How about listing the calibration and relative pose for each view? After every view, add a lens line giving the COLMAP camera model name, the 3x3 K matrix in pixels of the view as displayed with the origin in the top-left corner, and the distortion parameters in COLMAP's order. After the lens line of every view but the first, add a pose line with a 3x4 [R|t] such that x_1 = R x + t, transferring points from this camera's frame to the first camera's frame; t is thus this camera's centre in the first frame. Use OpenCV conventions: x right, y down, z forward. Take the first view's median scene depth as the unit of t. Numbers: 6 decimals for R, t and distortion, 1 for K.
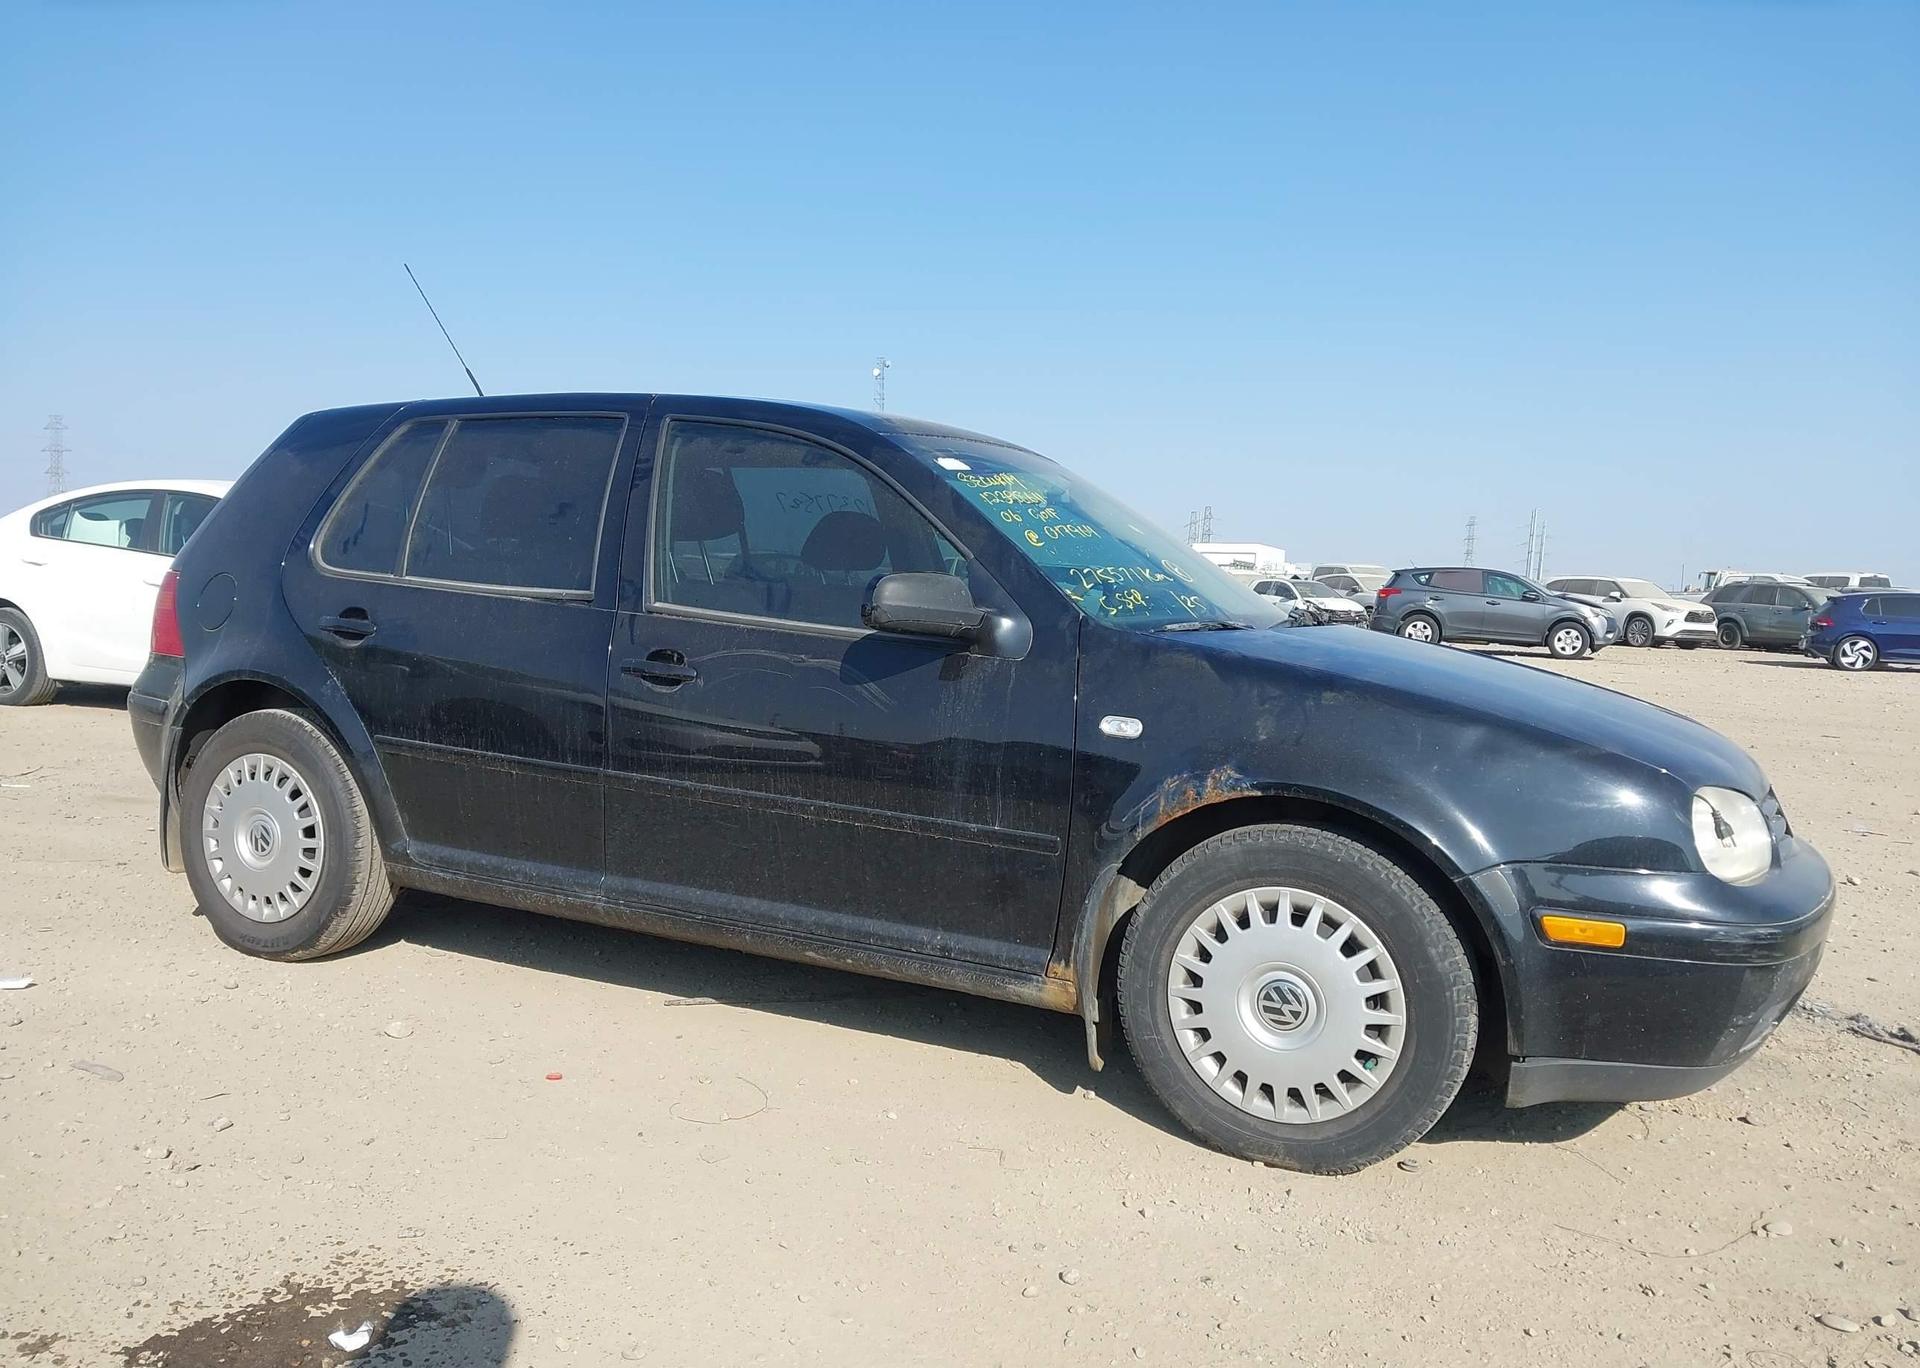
lens RADIAL K [[1520.6, 0, 939.5], [0, 1520.6, 682.8], [0, 0, 1]] dist [0.140965, -0.382393]
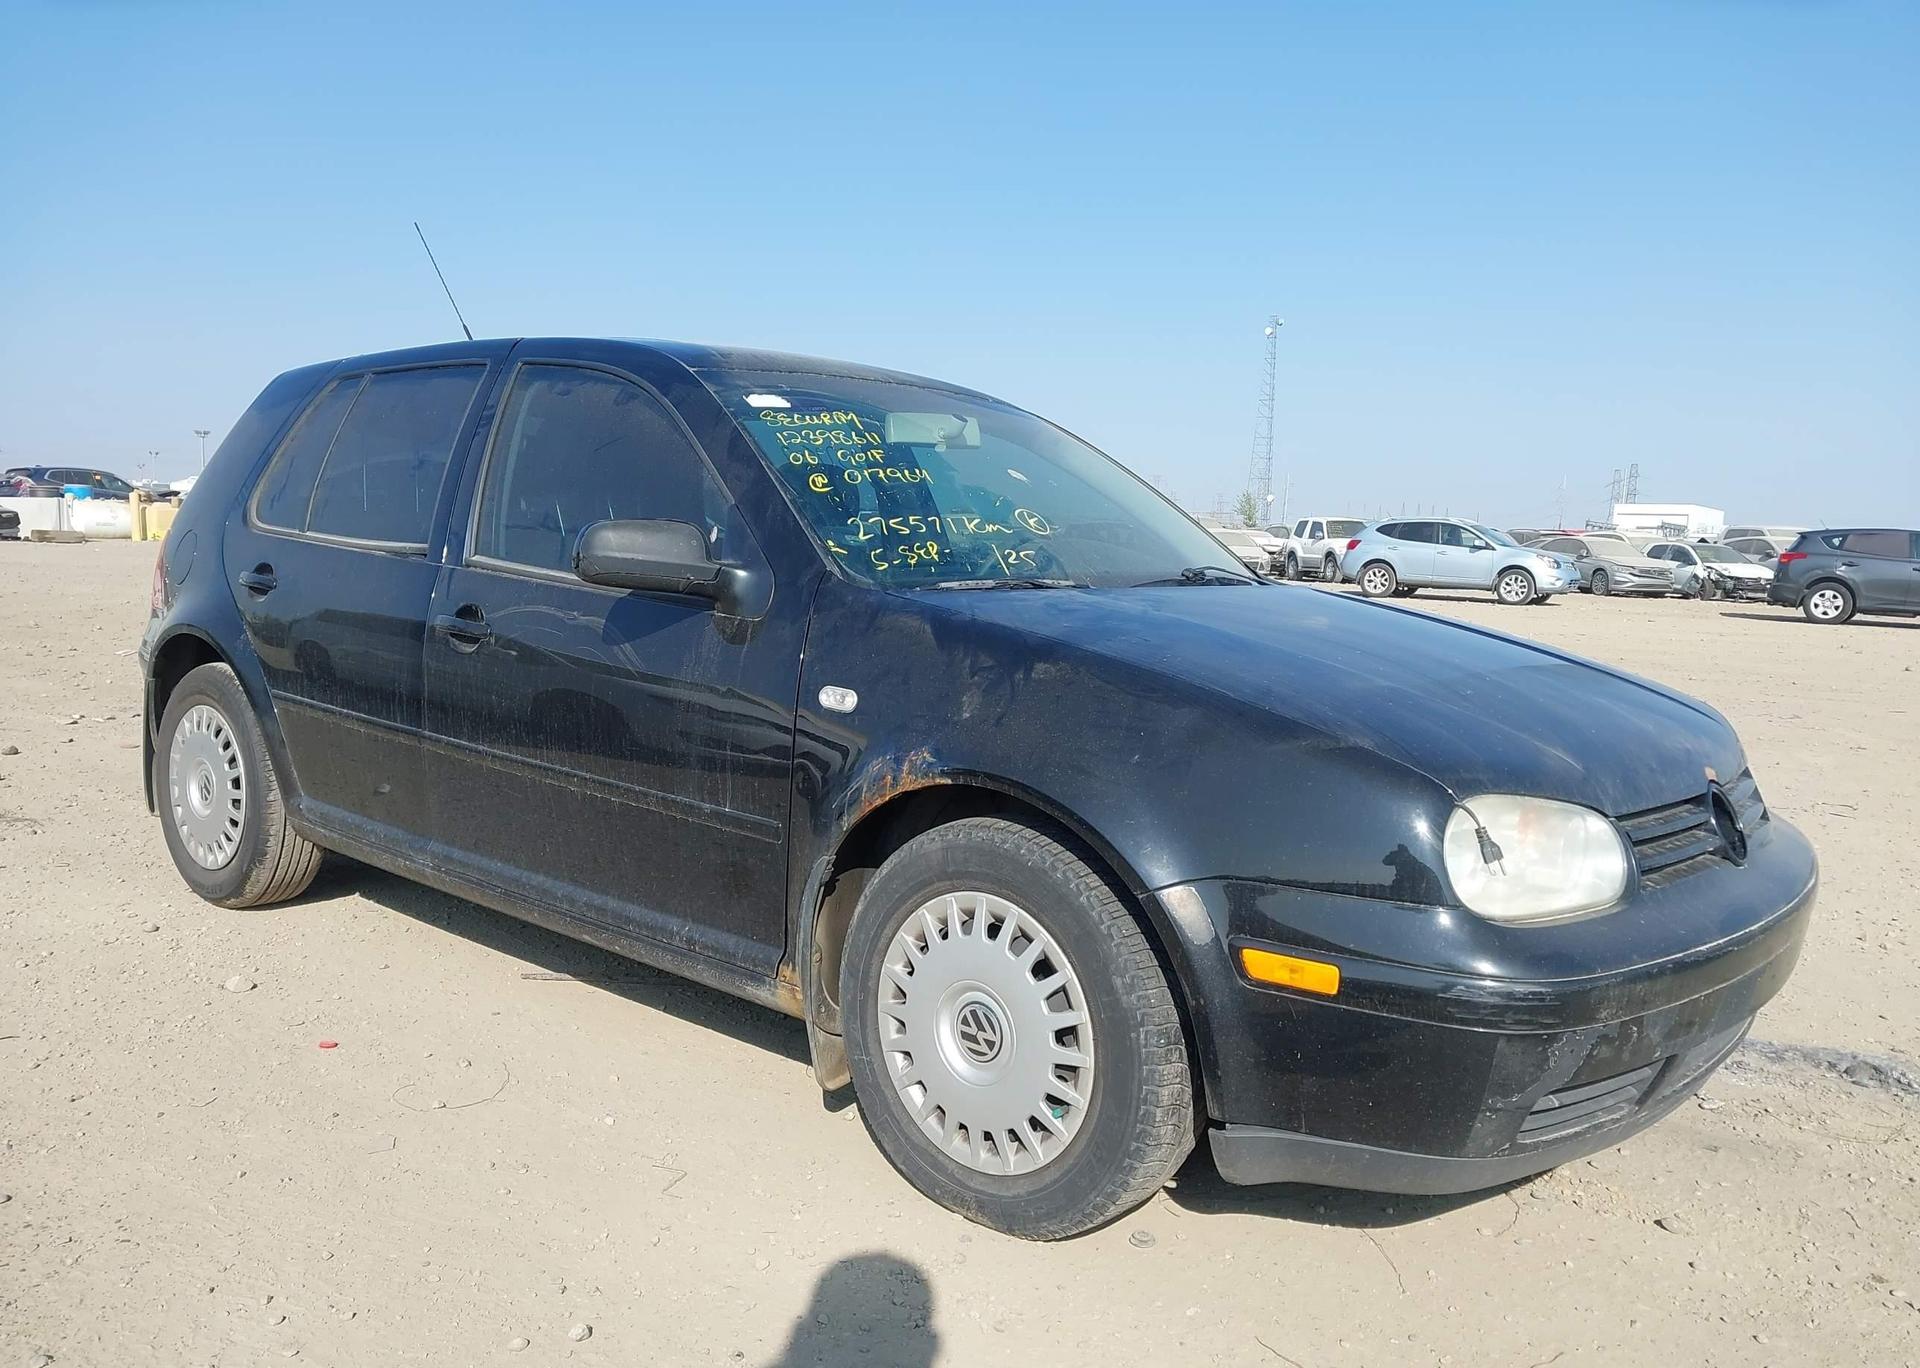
lens RADIAL K [[1529.9, 0, 960.0], [0, 1529.9, 684.0], [0, 0, 1]] dist [0.028370, -0.012955]
pose [[0.969424, 0.021737, -0.244427, 0.398657], [-0.016125, 0.999559, 0.024937, -0.002098], [0.244862, -0.020234, 0.969347, 0.177600]]
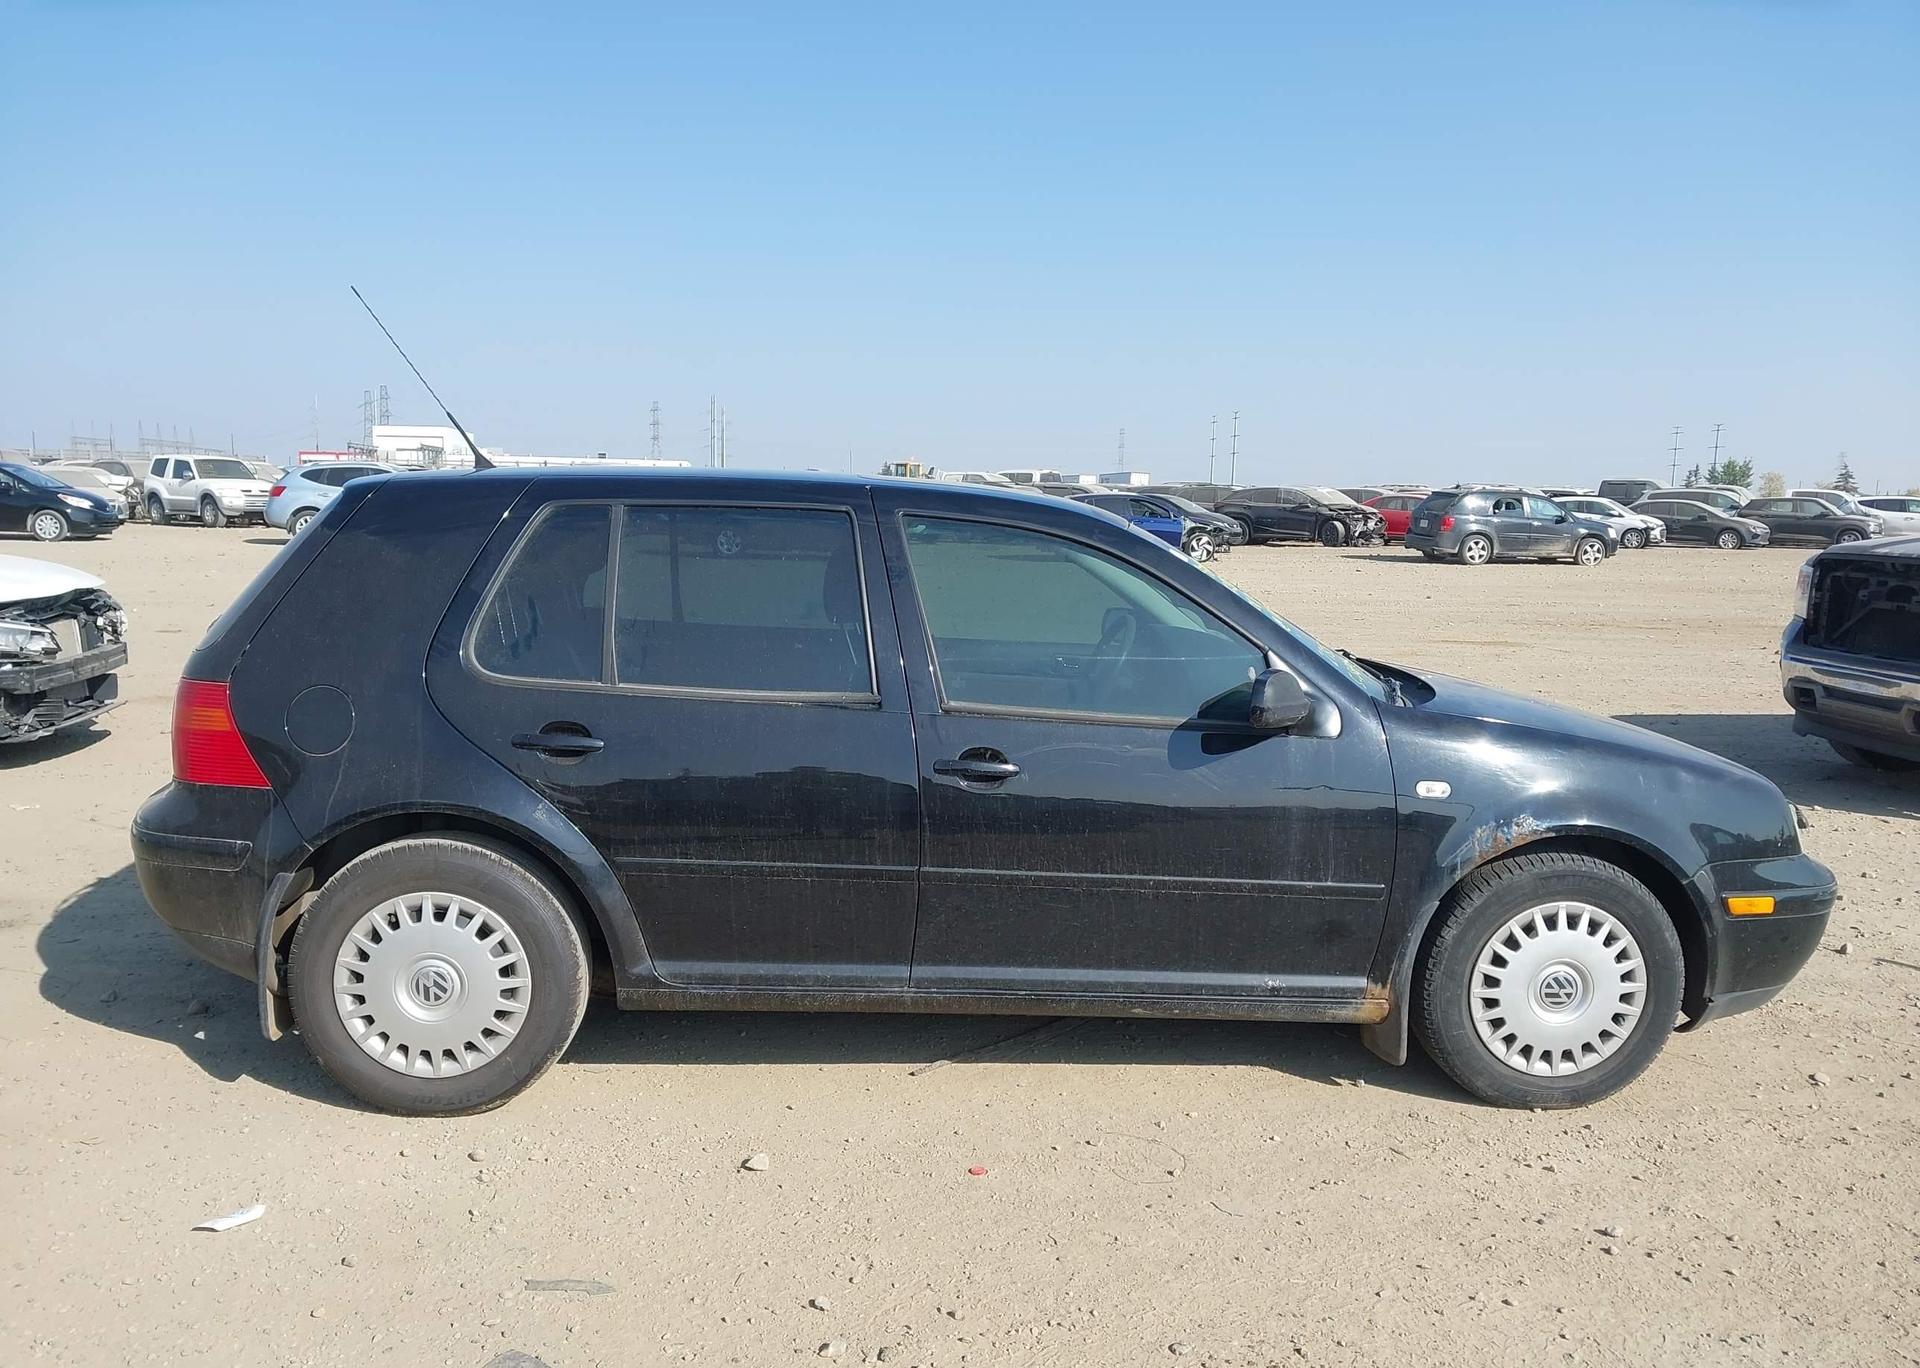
lens RADIAL K [[1538.6, 0, 958.5], [0, 1538.6, 665.6], [0, 0, 1]] dist [0.015786, -0.002331]
pose [[0.858003, -0.077193, 0.507810, -0.830677], [0.043168, 0.995982, 0.078462, -0.184245], [-0.511827, -0.045400, 0.857888, 0.138199]]
